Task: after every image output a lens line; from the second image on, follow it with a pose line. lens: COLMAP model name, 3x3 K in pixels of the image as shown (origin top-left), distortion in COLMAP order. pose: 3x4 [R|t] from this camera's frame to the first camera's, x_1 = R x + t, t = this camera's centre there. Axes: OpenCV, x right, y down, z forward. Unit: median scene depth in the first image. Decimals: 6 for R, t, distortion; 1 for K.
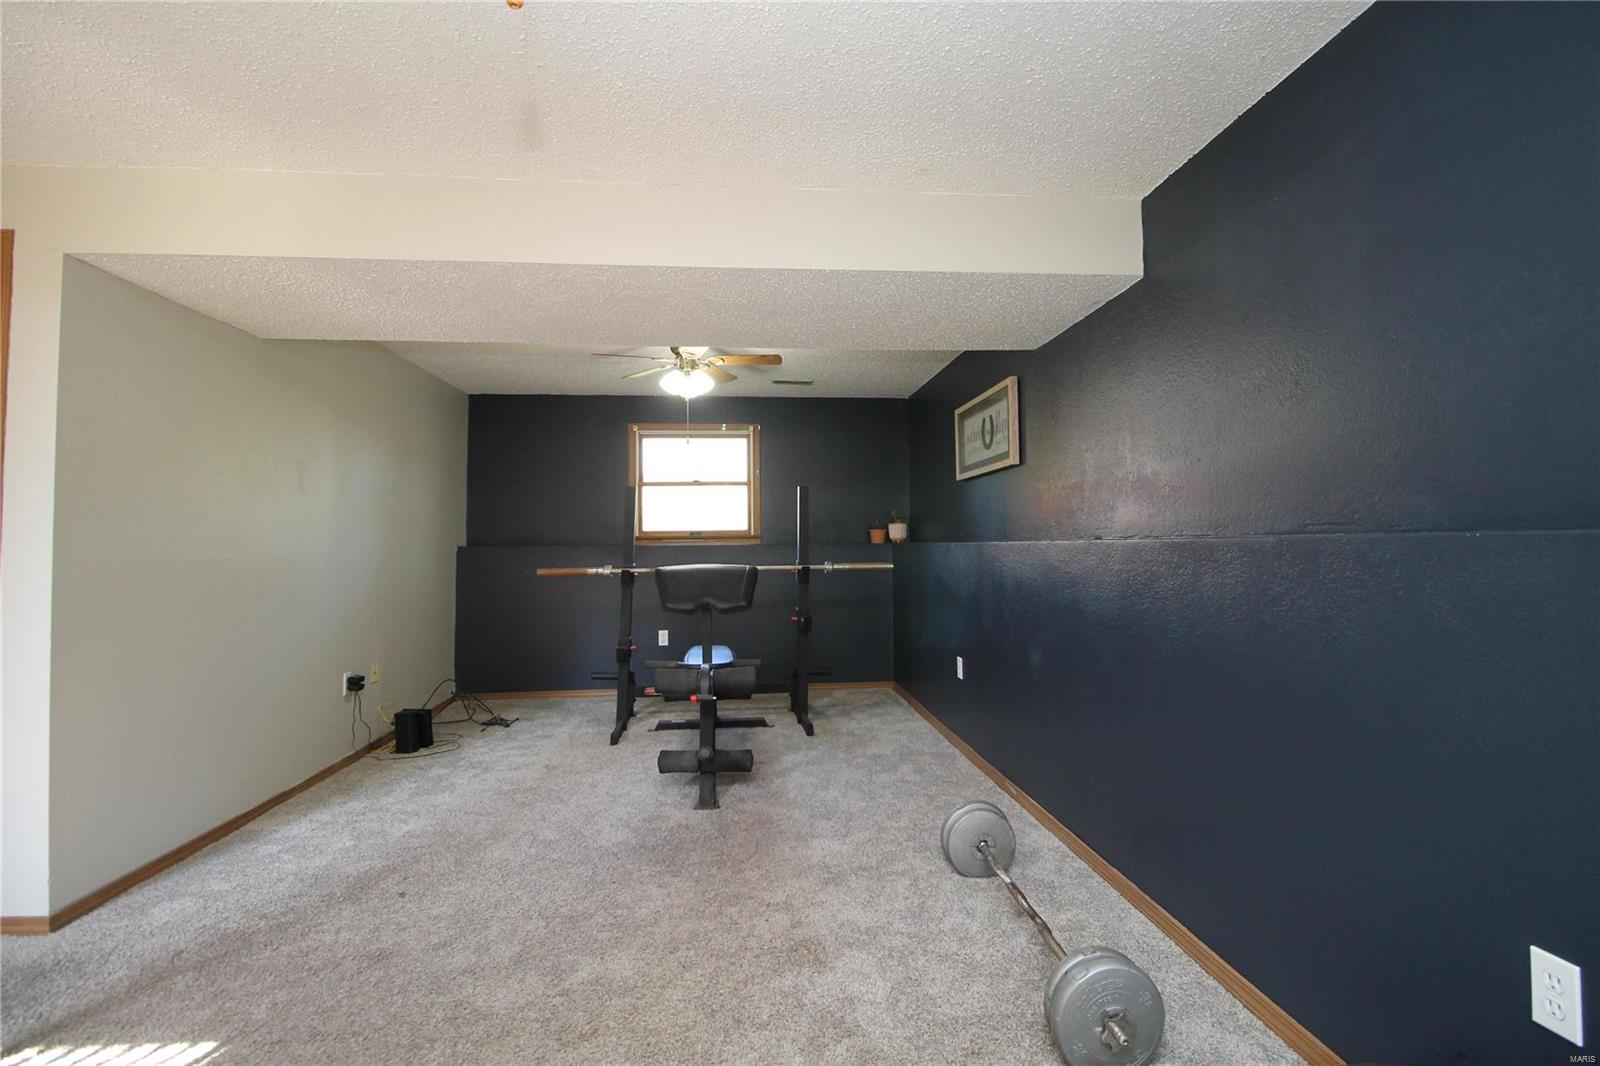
lens RADIAL K [[752.8, 0, 810.9], [0, 752.8, 511.0], [0, 0, 1]] dist [0.000775, -0.012372]
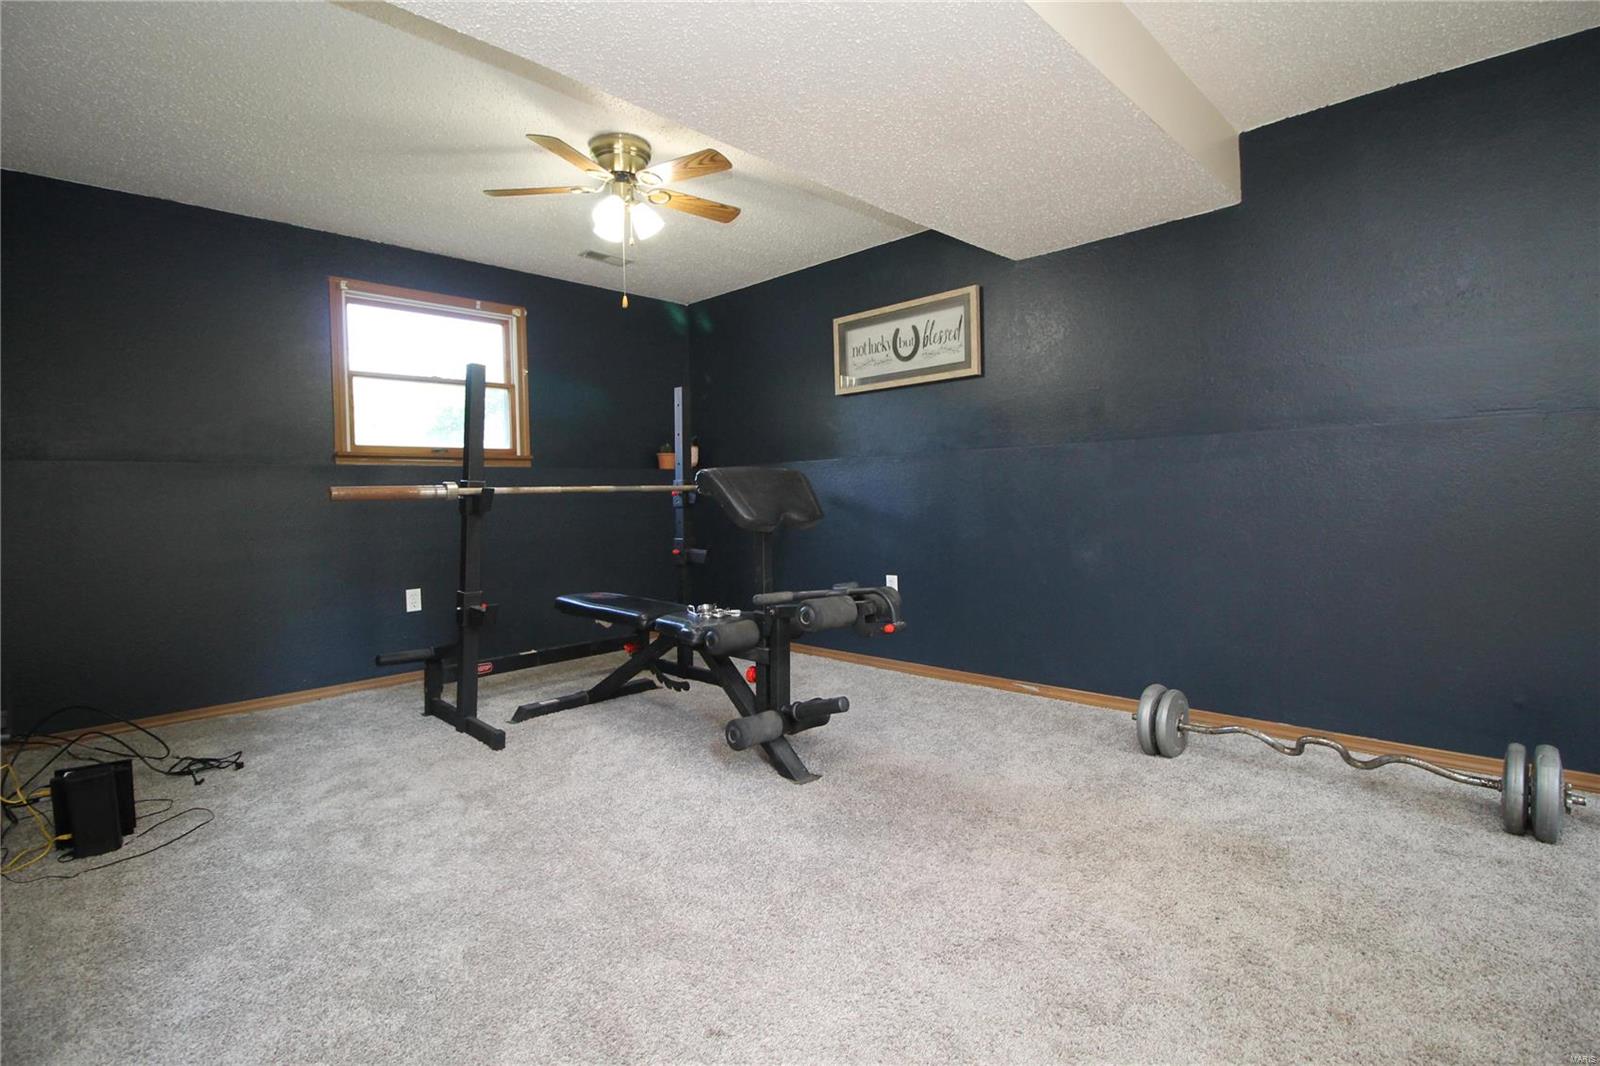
lens RADIAL K [[752.8, 0, 810.9], [0, 752.8, 511.0], [0, 0, 1]] dist [0.000775, -0.012372]
pose [[0.761025, -0.019414, 0.648432, -0.454277], [-0.015627, 0.998713, 0.048242, 0.061086], [-0.648534, -0.046847, 0.759743, 0.309479]]
